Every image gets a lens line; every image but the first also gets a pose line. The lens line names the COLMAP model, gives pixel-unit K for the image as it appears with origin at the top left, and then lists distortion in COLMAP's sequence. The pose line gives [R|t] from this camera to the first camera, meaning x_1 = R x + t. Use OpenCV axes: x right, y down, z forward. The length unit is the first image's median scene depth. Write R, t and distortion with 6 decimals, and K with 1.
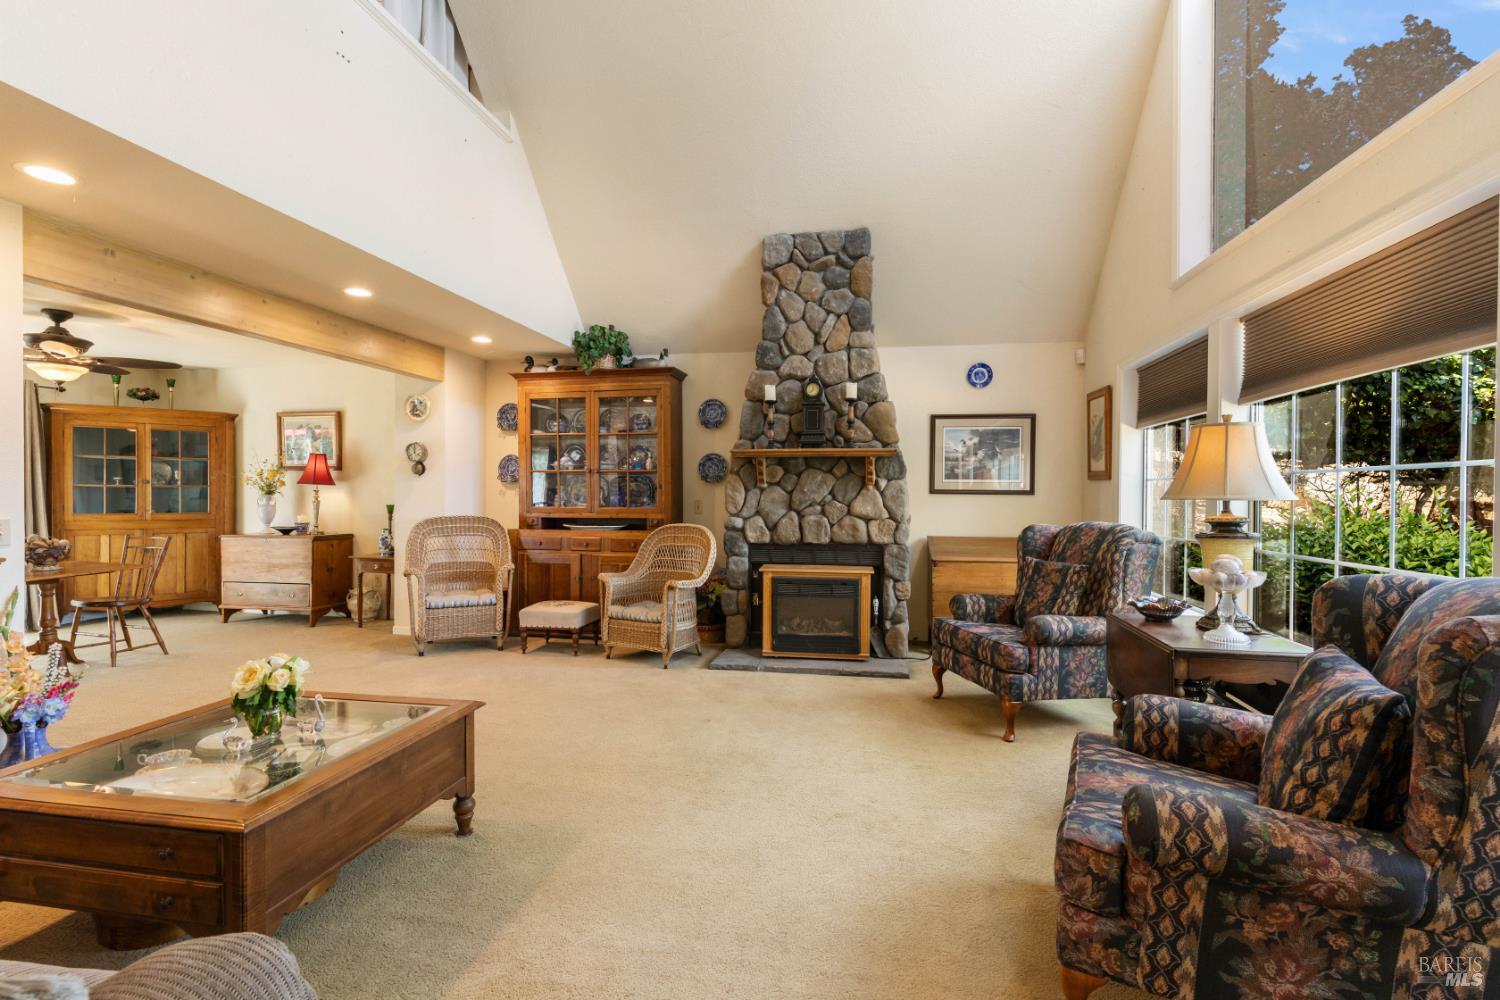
lens RADIAL K [[677.2, 0, 755.0], [0, 677.2, 499.8], [0, 0, 1]] dist [-0.007058, -0.001234]
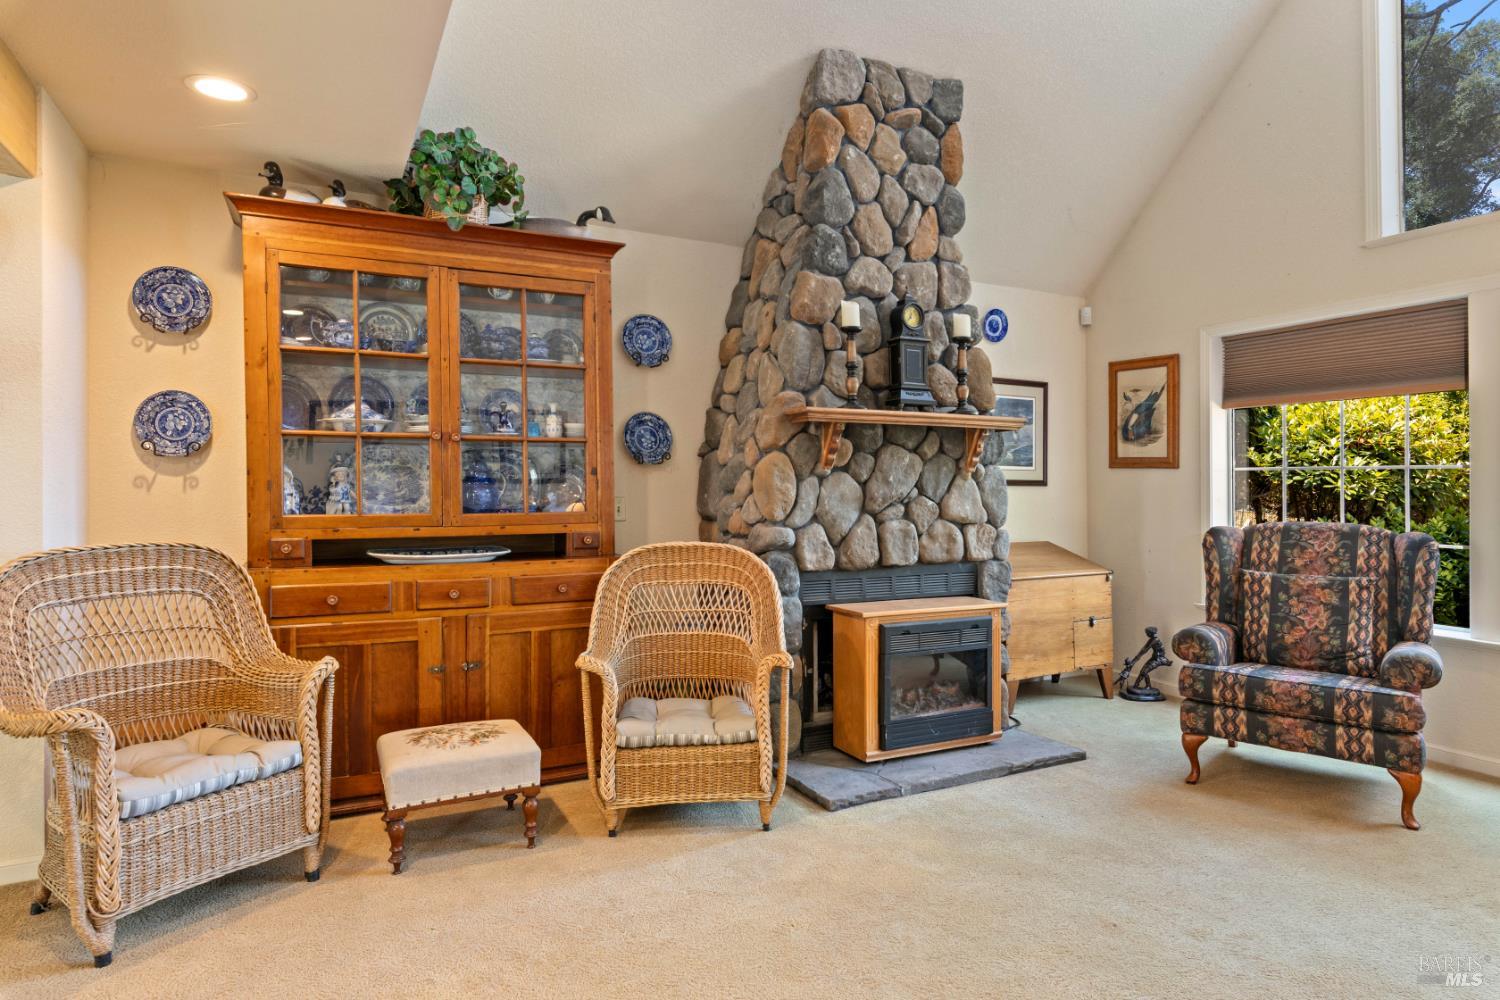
lens RADIAL K [[848.4, 0, 734.4], [0, 848.4, 480.5], [0, 0, 1]] dist [-0.001531, -0.001347]
pose [[0.798373, 0.002936, 0.602157, -0.496698], [0.003639, 0.999946, -0.009699, -0.006414], [-0.602153, 0.009935, 0.798319, 0.468702]]
